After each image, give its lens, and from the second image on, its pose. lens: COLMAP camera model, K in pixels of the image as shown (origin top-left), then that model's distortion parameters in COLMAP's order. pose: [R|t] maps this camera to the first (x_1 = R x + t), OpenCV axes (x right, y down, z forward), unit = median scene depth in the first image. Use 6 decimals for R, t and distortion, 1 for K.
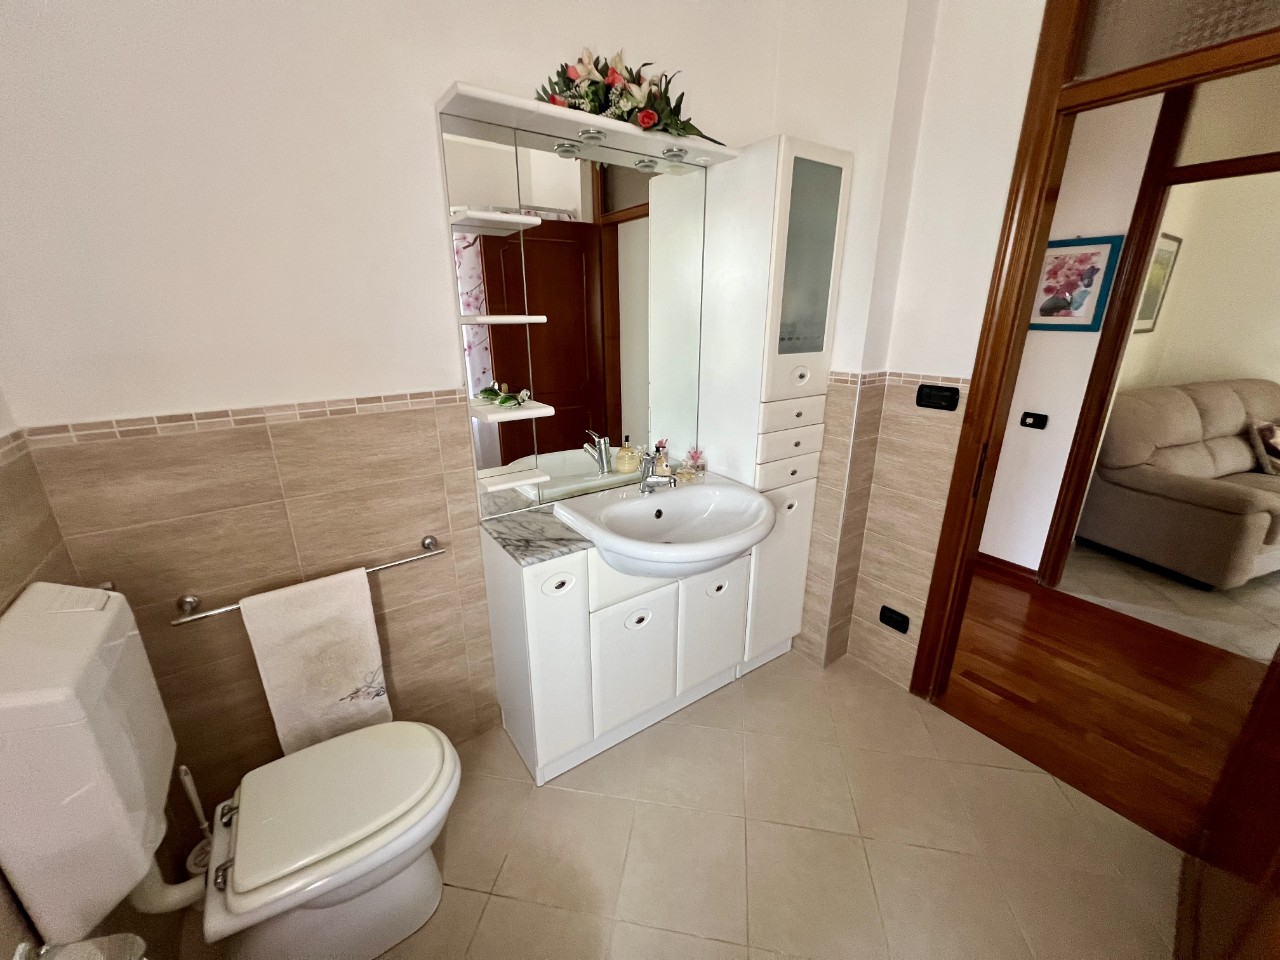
lens RADIAL K [[509.7, 0, 640.5], [0, 509.7, 478.7], [0, 0, 1]] dist [-0.003204, 0.000022]
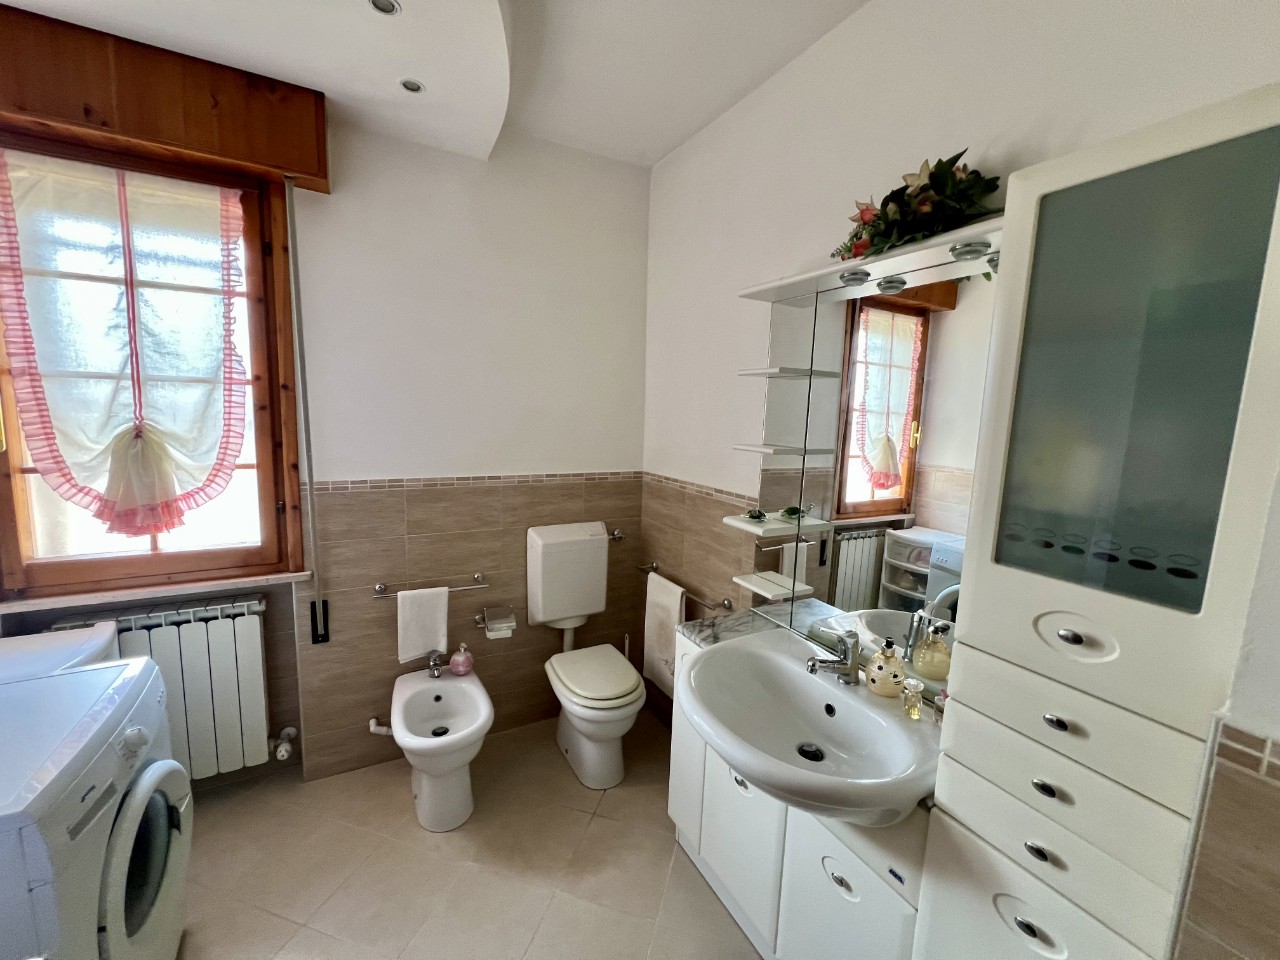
lens RADIAL K [[509.7, 0, 640.1], [0, 509.7, 477.9], [0, 0, 1]] dist [-0.003204, 0.000022]
pose [[-0.108331, 0.126300, -0.986059, 1.048544], [-0.347837, 0.924382, 0.156614, -0.367687], [0.931275, 0.359954, -0.056207, 0.903642]]
